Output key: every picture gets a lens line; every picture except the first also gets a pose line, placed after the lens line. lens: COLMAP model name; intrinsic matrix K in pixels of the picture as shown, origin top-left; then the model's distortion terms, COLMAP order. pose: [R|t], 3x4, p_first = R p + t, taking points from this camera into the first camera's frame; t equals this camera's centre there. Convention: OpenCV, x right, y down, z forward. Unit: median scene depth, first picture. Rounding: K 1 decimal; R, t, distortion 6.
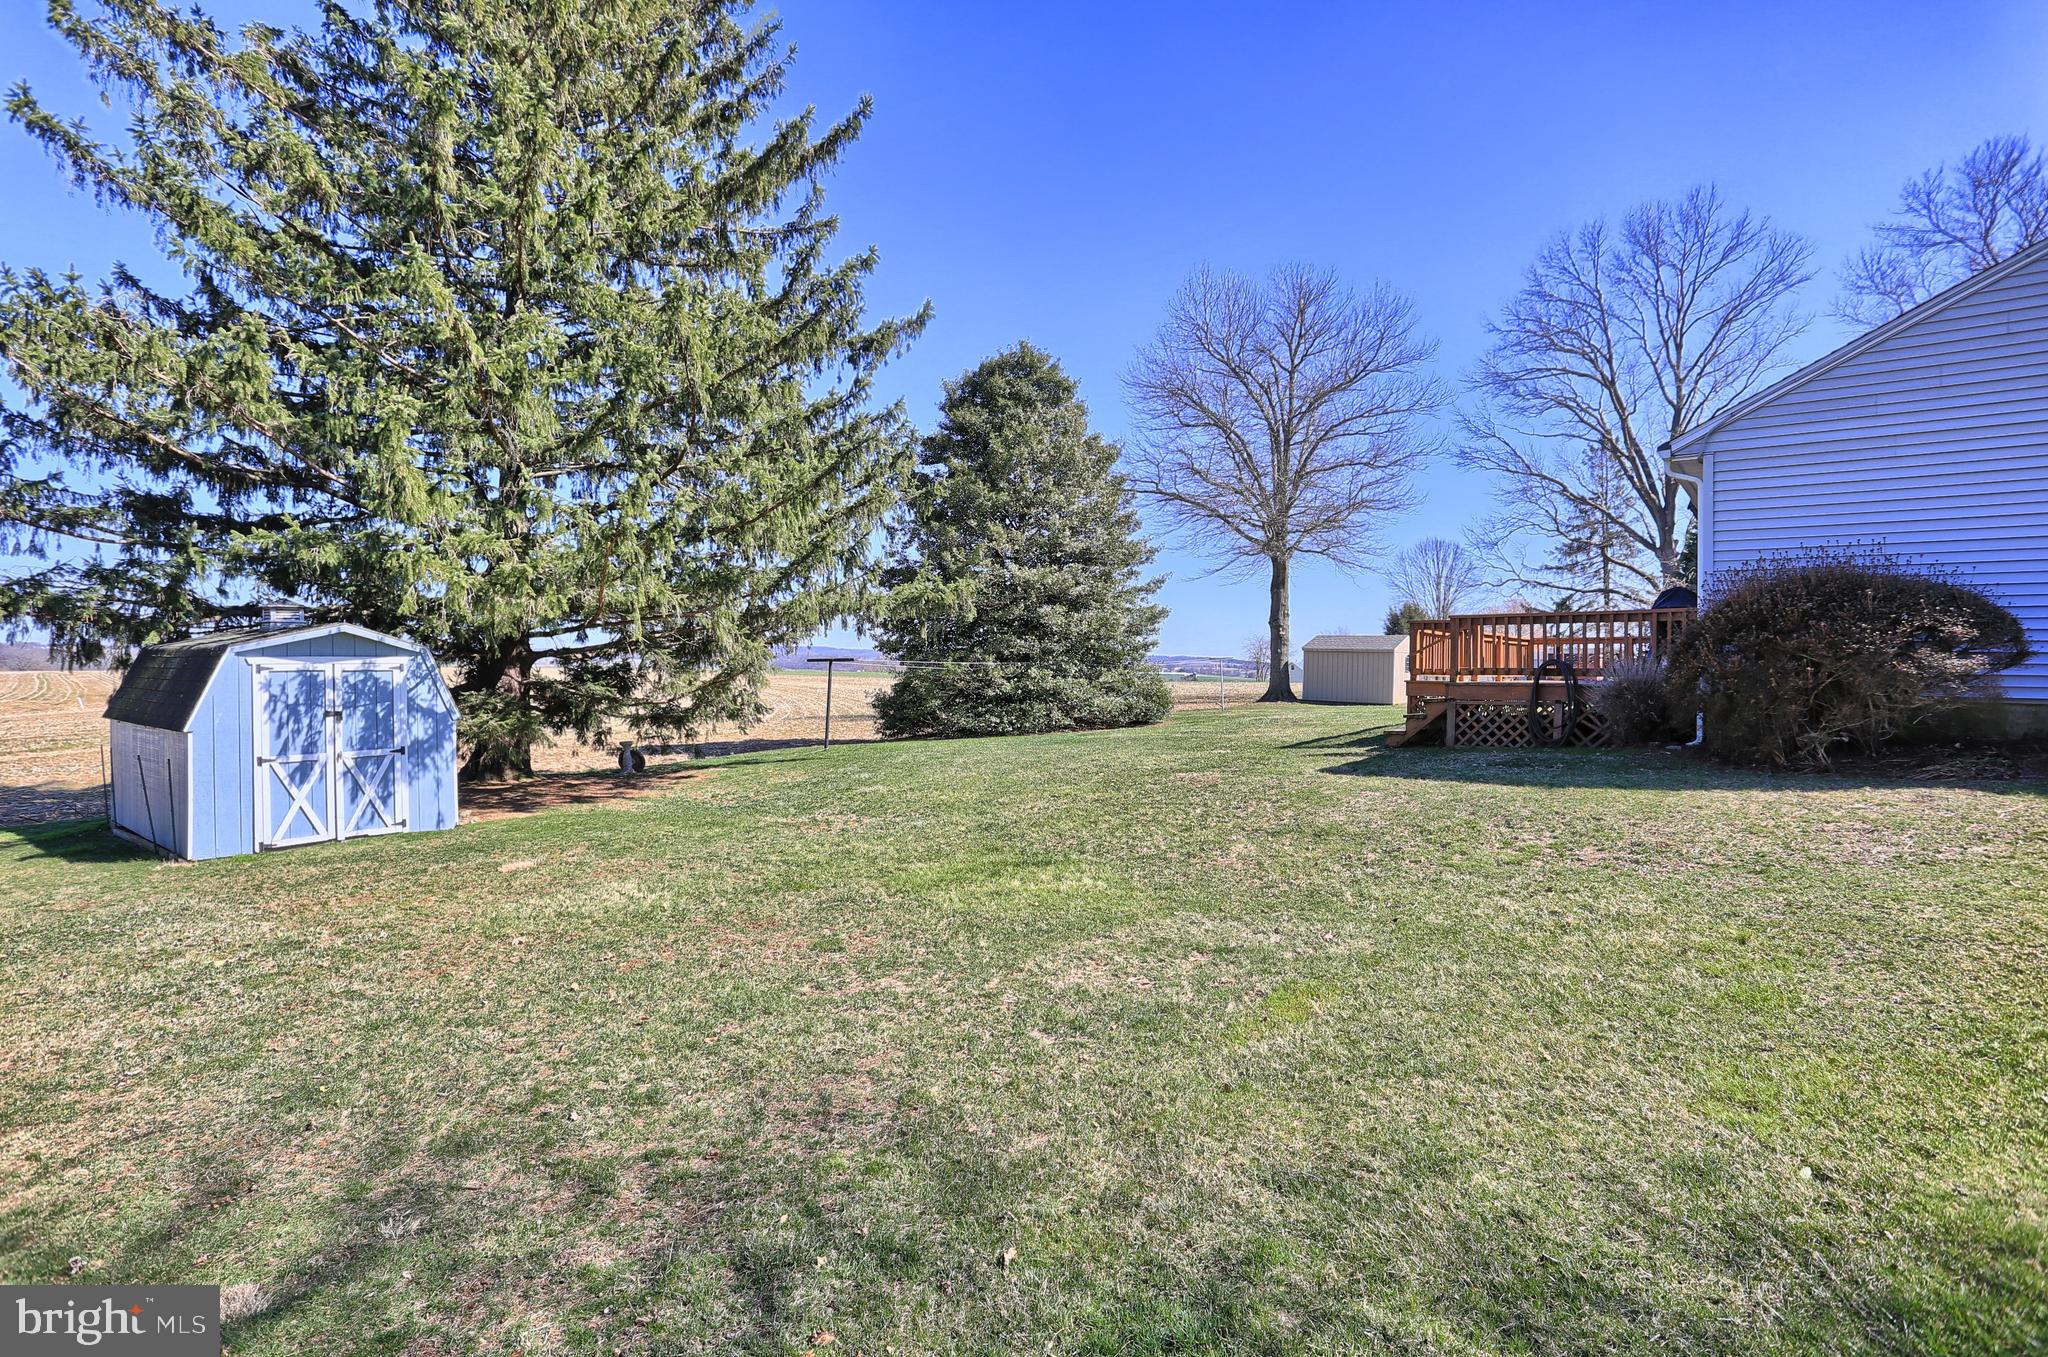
lens RADIAL K [[1006.4, 0, 1028.9], [0, 1006.4, 676.6], [0, 0, 1]] dist [-0.054812, 0.013785]
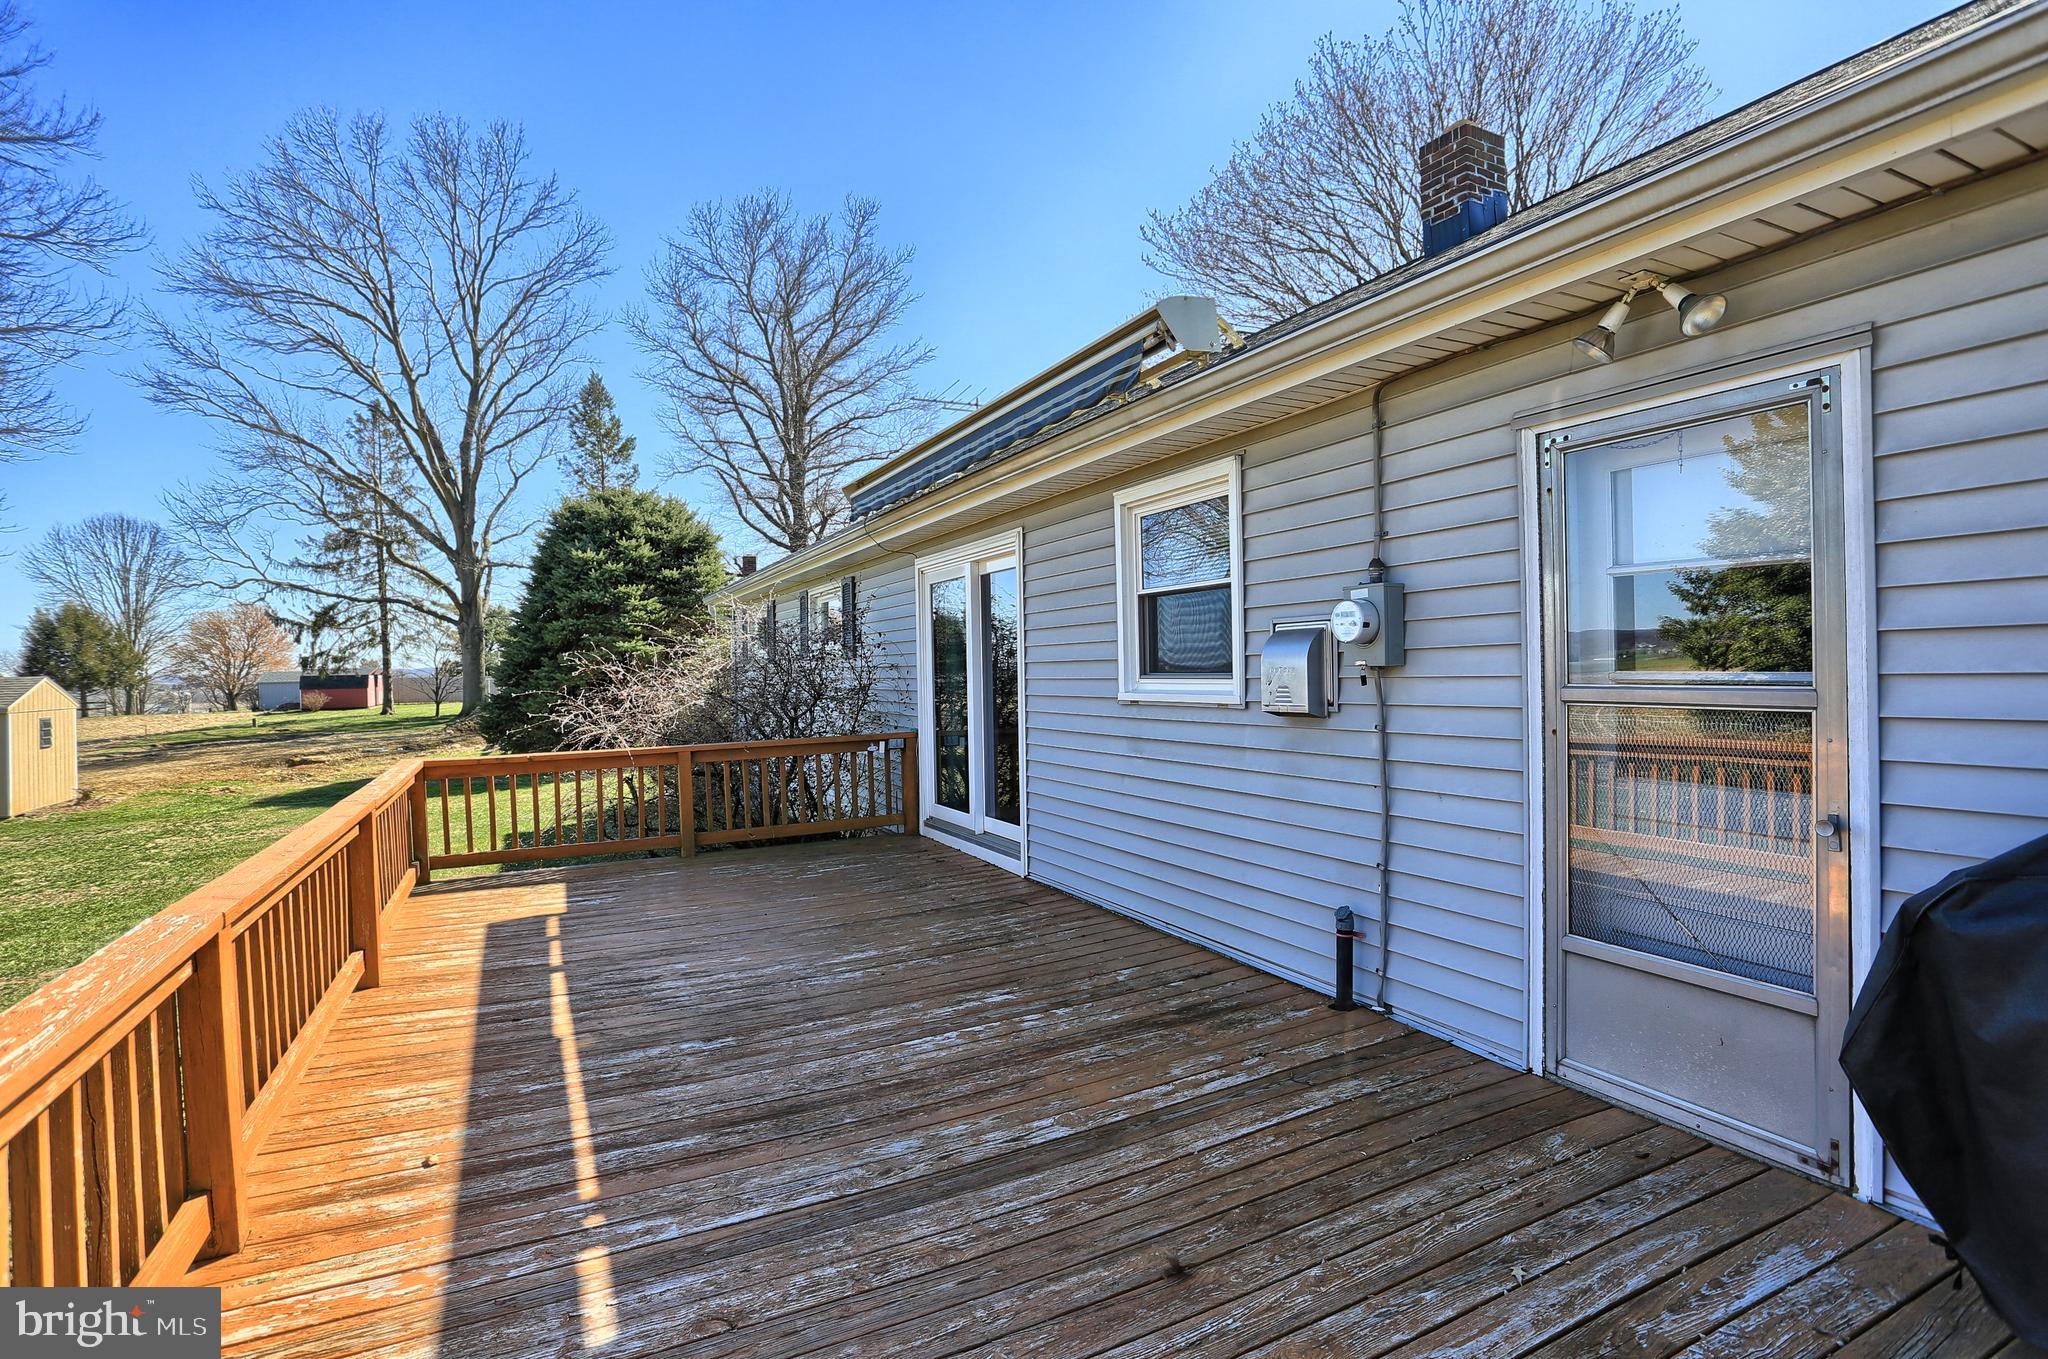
lens RADIAL K [[1006.4, 0, 1012.7], [0, 1006.4, 661.5], [0, 0, 1]] dist [-0.054812, 0.013785]
pose [[0.432675, -0.015390, 0.901419, 0.105332], [0.033638, 0.999434, 0.000918, -0.024604], [-0.900922, 0.029925, 0.432948, 0.244137]]
